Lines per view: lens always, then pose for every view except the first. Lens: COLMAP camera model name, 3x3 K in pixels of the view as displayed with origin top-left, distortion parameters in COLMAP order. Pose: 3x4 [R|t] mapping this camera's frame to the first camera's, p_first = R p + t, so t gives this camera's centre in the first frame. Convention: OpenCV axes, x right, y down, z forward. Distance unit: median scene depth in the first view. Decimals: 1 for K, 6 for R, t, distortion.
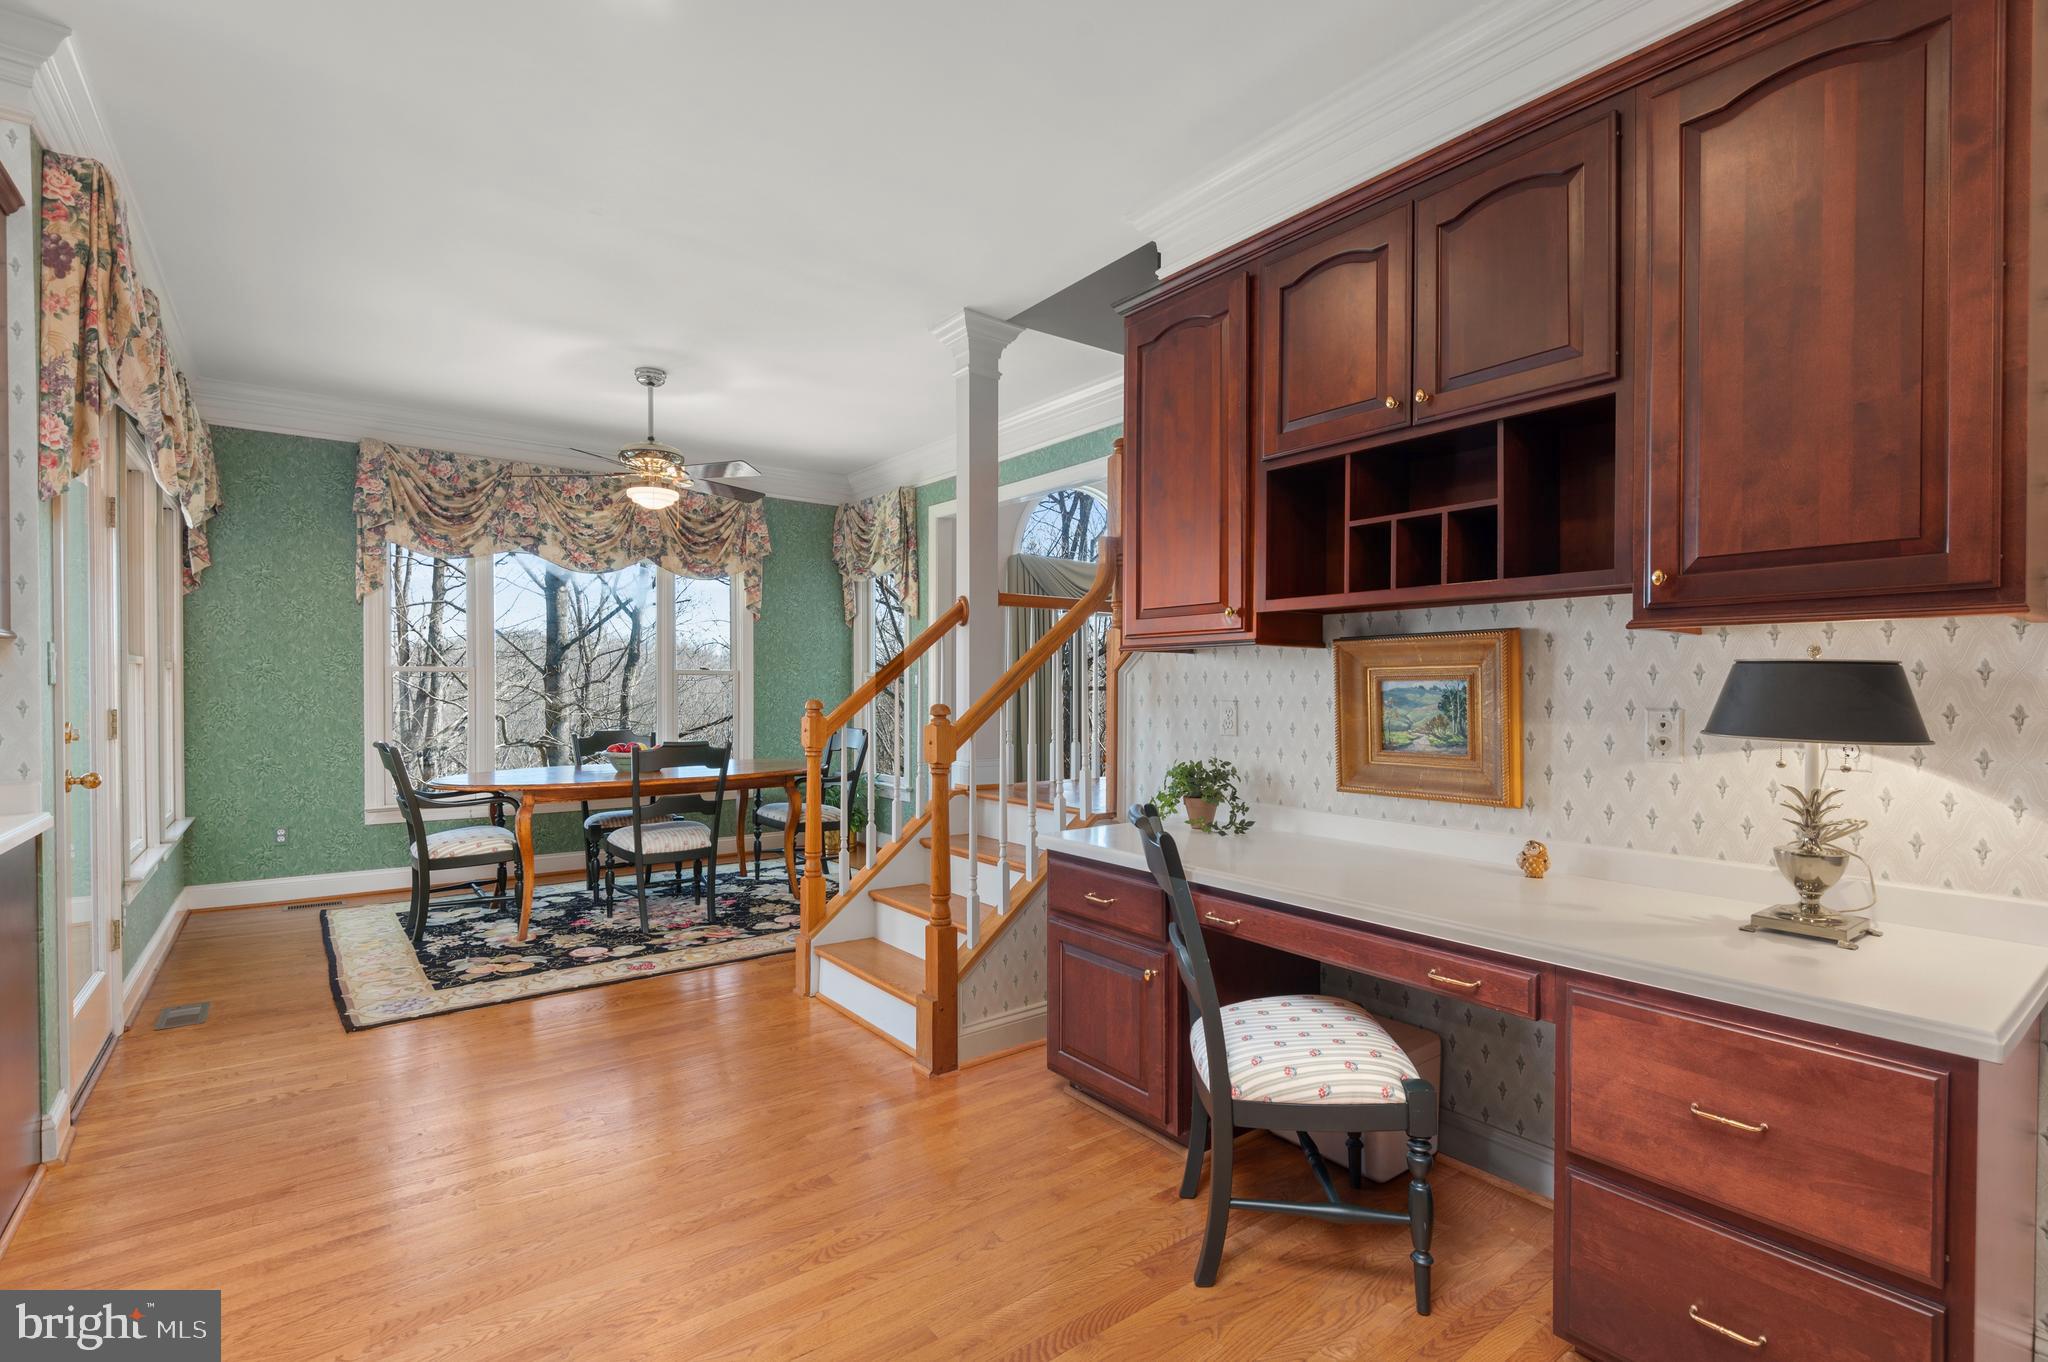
lens RADIAL K [[946.9, 0, 1041.4], [0, 946.9, 696.5], [0, 0, 1]] dist [0.002044, -0.003089]
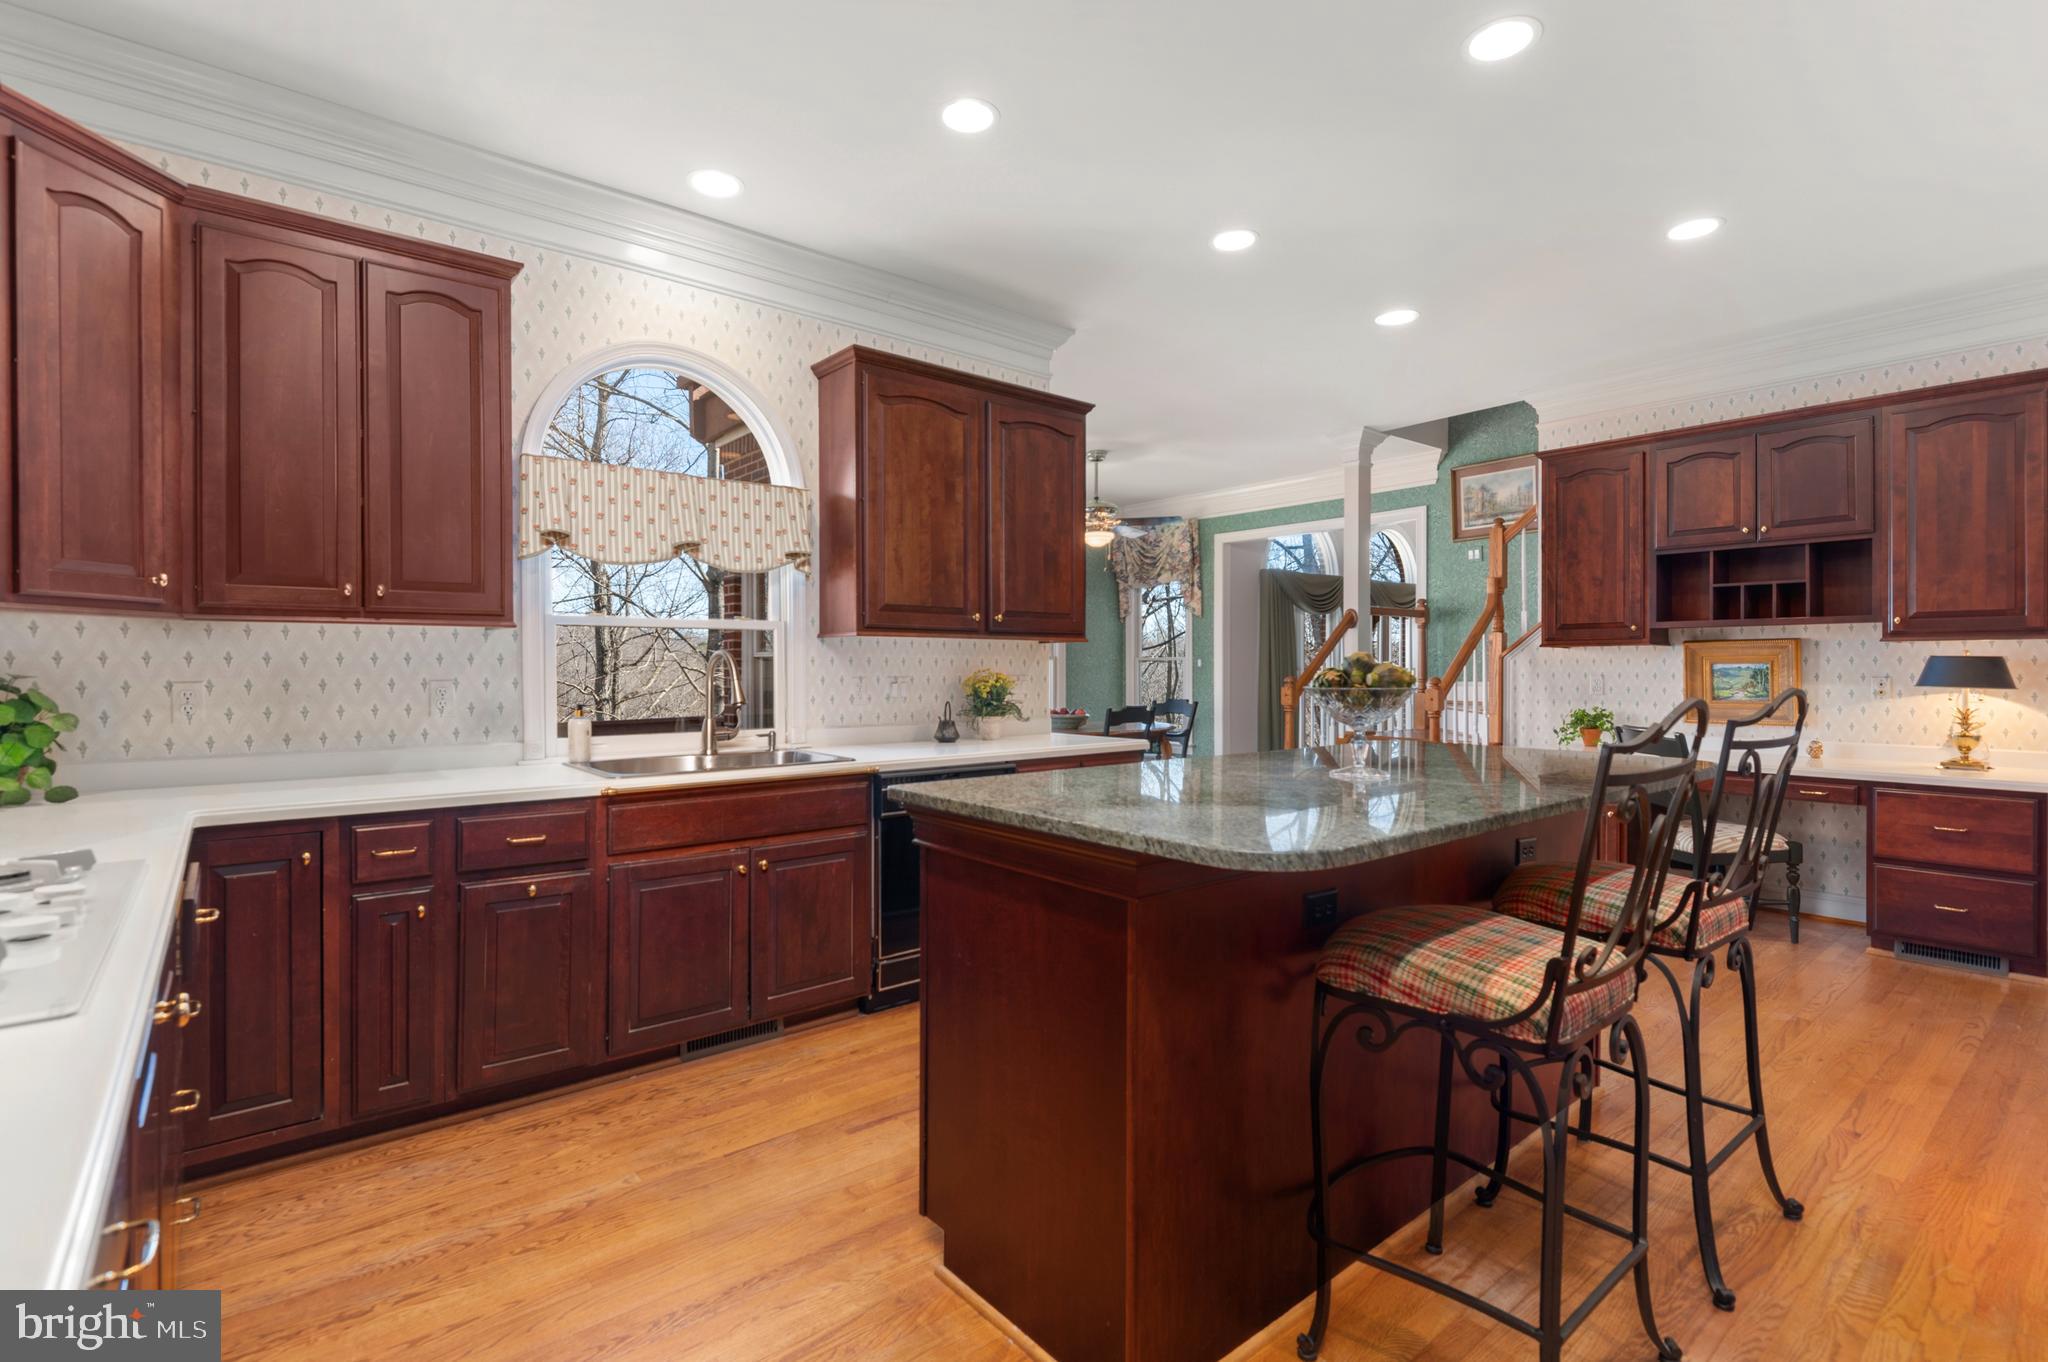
lens RADIAL K [[946.9, 0, 1041.5], [0, 946.9, 669.5], [0, 0, 1]] dist [0.002044, -0.003089]
pose [[0.999305, -0.001670, 0.037239, -0.639523], [0.002017, 0.999955, -0.009263, 0.005933], [-0.037222, 0.009331, 0.999263, -0.519150]]
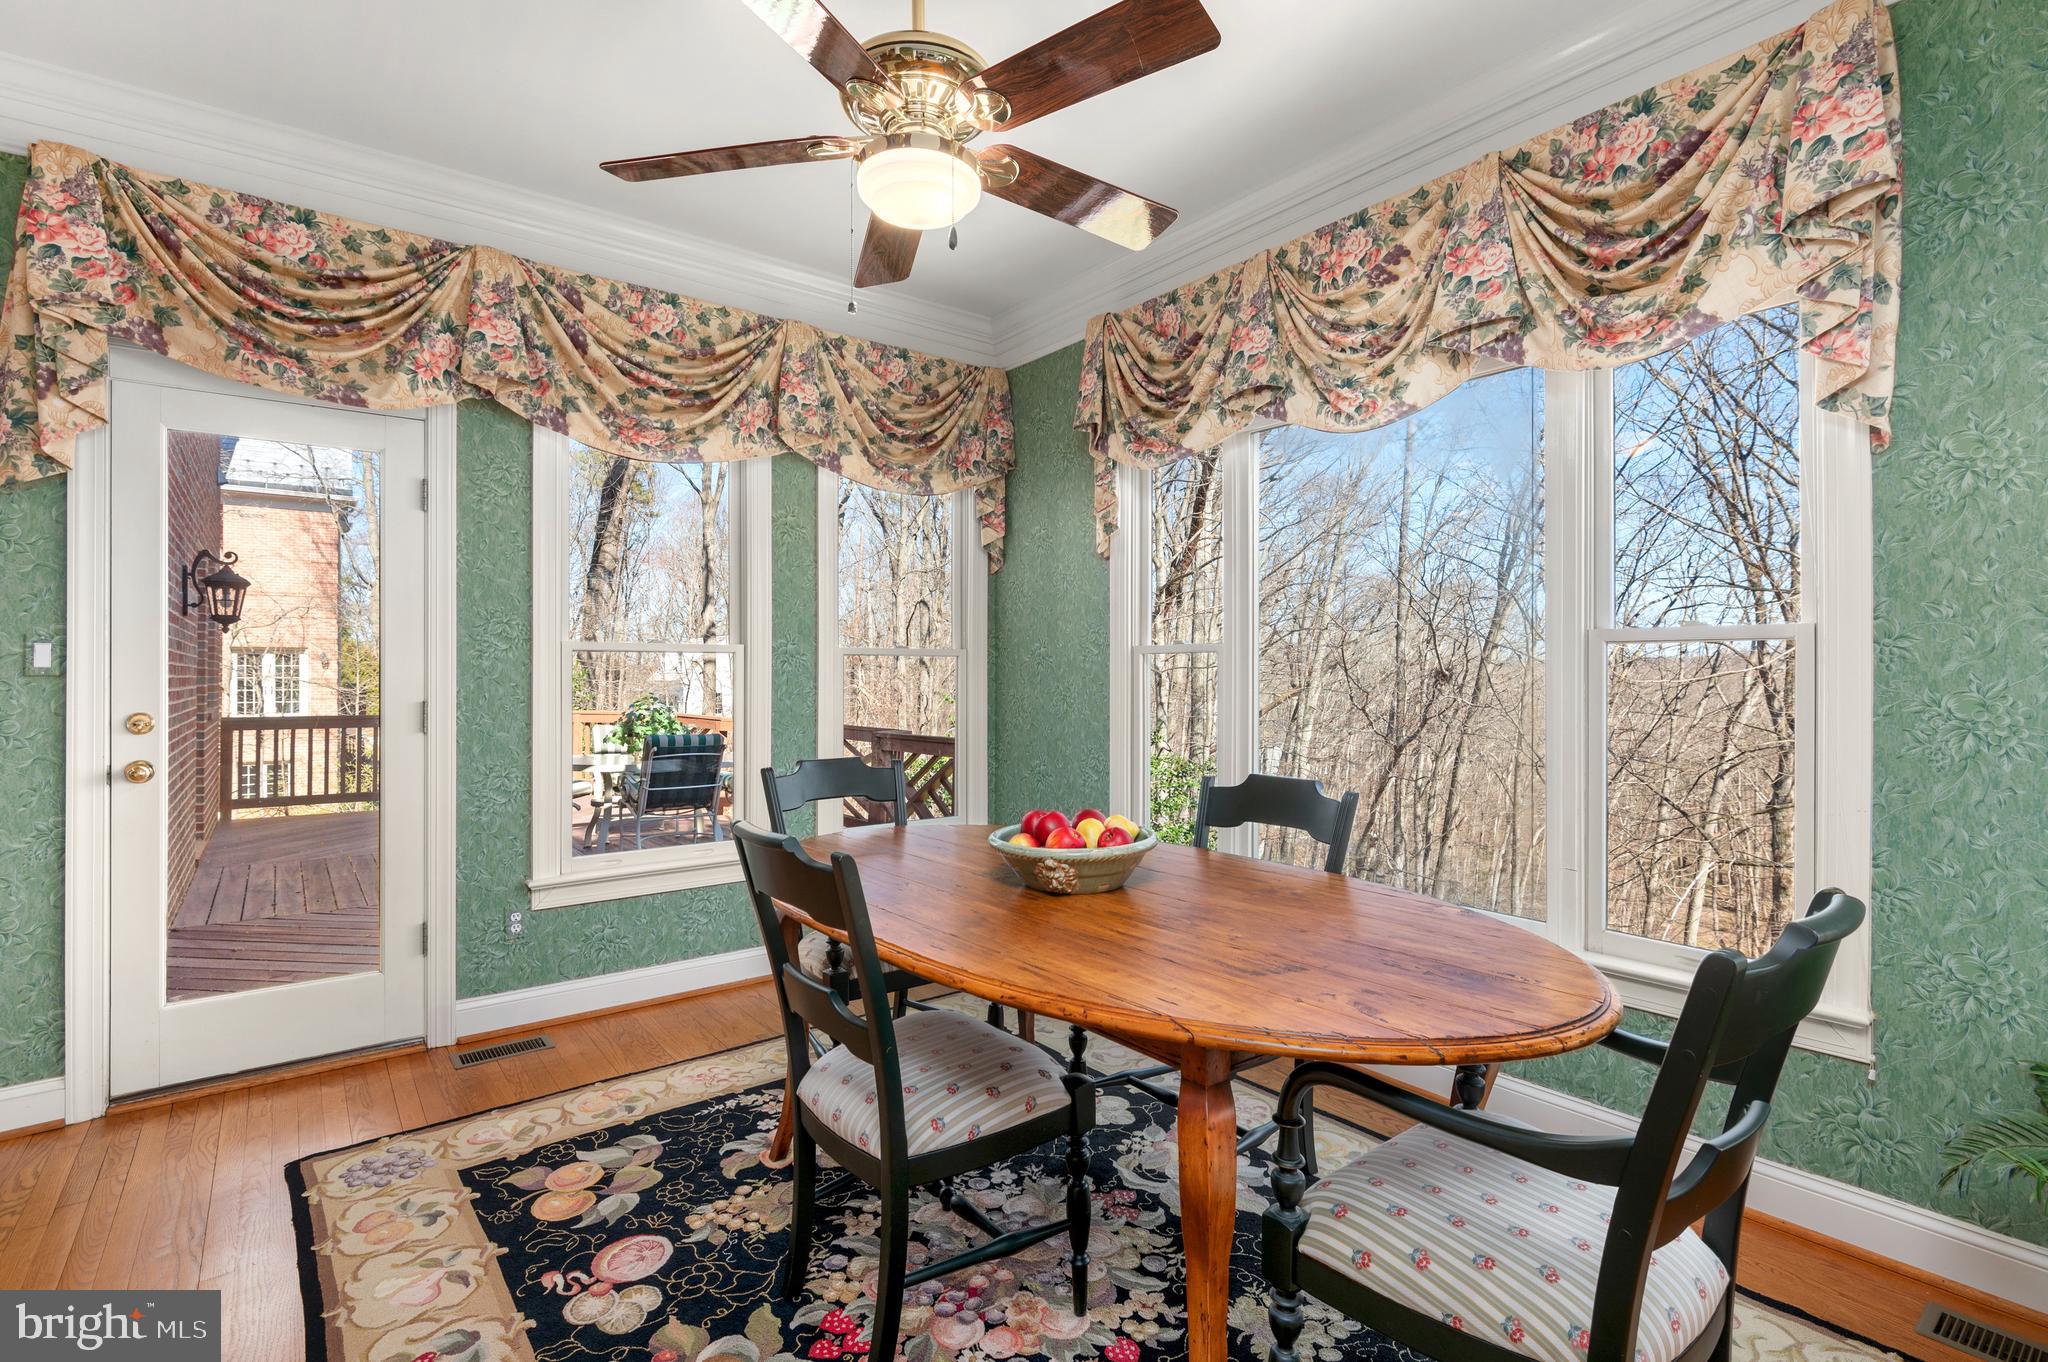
lens RADIAL K [[946.9, 0, 1023.7], [0, 946.9, 683.0], [0, 0, 1]] dist [0.002044, -0.003089]
pose [[0.005833, -0.000459, -0.999983, -0.027835], [-0.014258, 0.999898, -0.000542, -0.006164], [0.999881, 0.014260, 0.005826, 1.227816]]
